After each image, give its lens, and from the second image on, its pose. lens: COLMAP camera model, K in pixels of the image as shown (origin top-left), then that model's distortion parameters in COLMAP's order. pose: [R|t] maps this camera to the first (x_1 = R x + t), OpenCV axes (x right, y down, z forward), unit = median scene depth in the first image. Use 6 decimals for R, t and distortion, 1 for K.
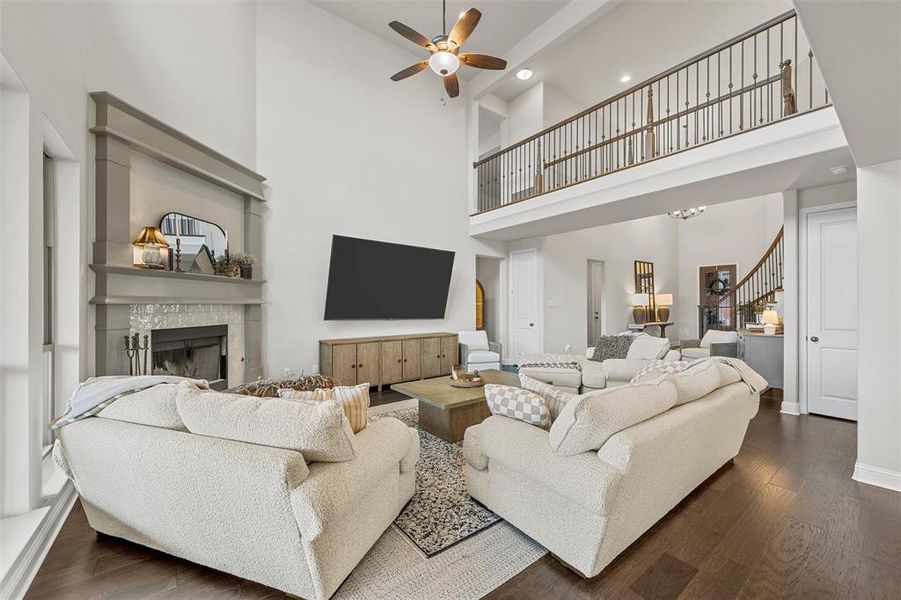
lens RADIAL K [[348.2, 0, 447.9], [0, 348.2, 303.9], [0, 0, 1]] dist [0.000466, 0.000016]
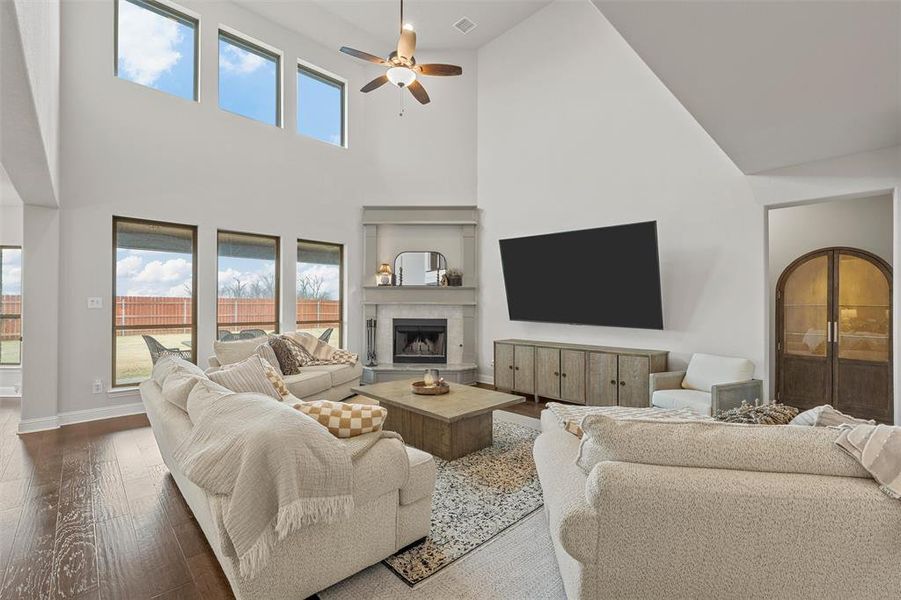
lens RADIAL K [[403.9, 0, 446.3], [0, 403.9, 302.7], [0, 0, 1]] dist [0.000413, -0.000249]
pose [[0.106290, -0.003033, -0.994331, 0.852141], [-0.003476, 0.999988, -0.003422, -0.001604], [0.994329, 0.003820, 0.106278, 0.680417]]
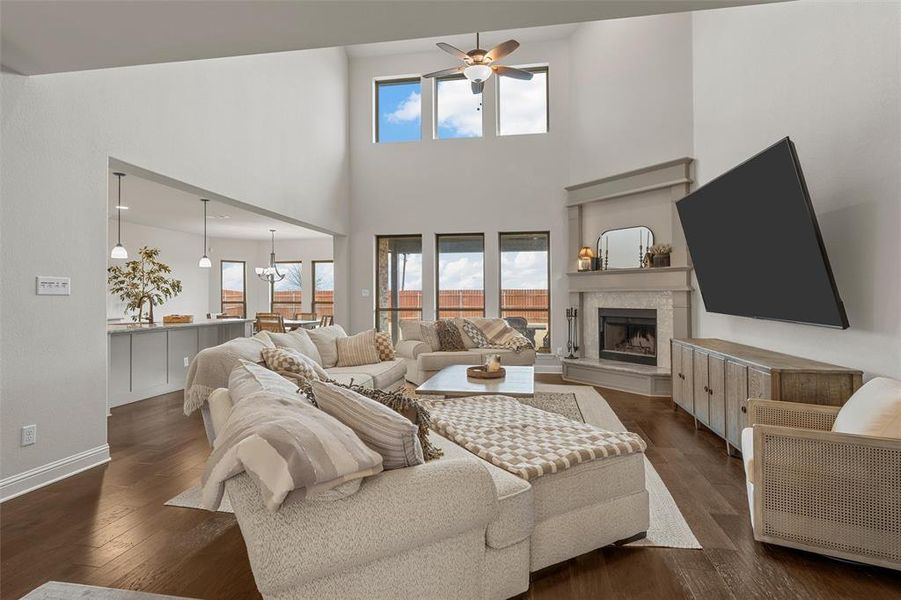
lens RADIAL K [[450.0, 0, 452.4], [0, 450.0, 287.4], [0, 0, 1]] dist [0.005407, 0.000554]
pose [[-0.733659, -0.009878, -0.679446, 0.700679], [0.007028, 0.999731, -0.022123, 0.013875], [0.679482, -0.021006, -0.733392, 1.347590]]
